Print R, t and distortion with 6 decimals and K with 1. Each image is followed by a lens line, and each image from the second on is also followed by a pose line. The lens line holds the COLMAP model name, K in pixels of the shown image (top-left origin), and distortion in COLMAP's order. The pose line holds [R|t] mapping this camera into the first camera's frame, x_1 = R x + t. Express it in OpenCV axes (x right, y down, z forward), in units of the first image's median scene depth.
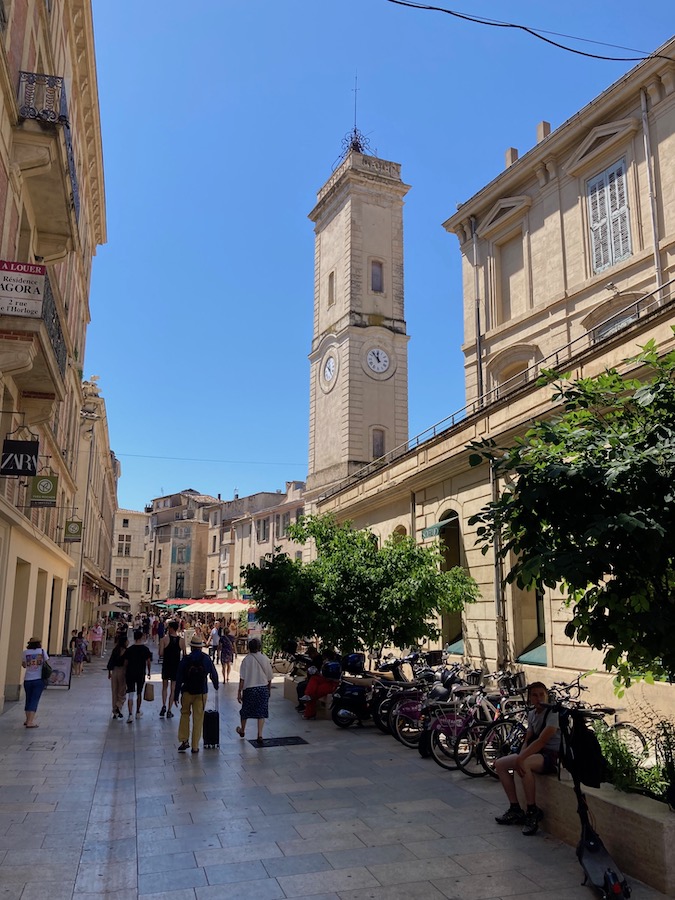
lens RADIAL K [[742.1, 0, 337.8], [0, 742.1, 453.3], [0, 0, 1]] dist [-0.001305, -0.000530]
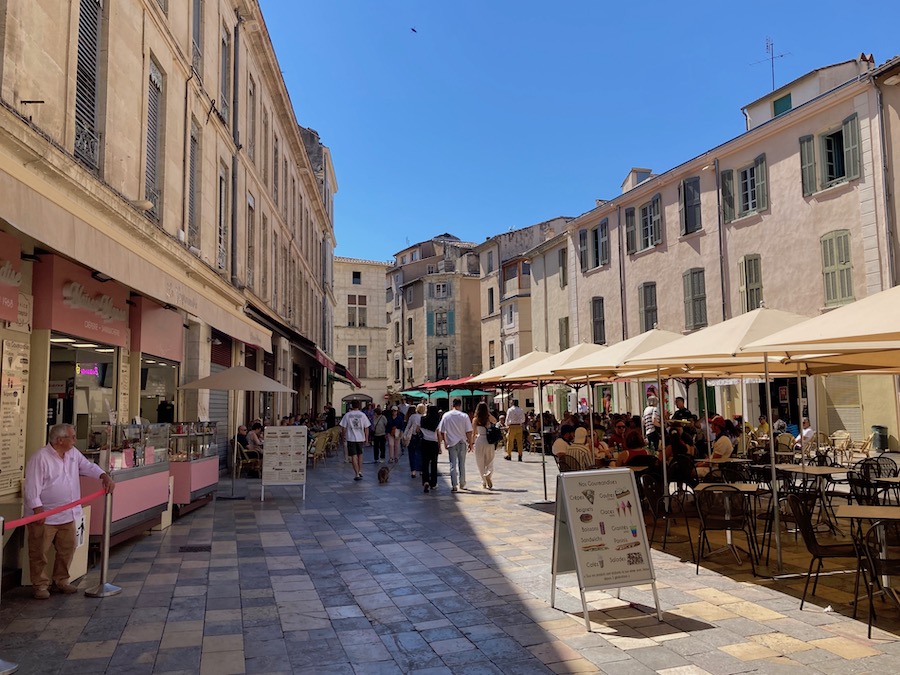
lens RADIAL K [[742.1, 0, 450.4], [0, 742.1, 336.6], [0, 0, 1]] dist [-0.001305, -0.000530]
pose [[0.982478, -0.046272, -0.180545, -0.081858], [0.066501, 0.991962, 0.107652, 0.077135], [0.174112, -0.117772, 0.977658, 0.342851]]
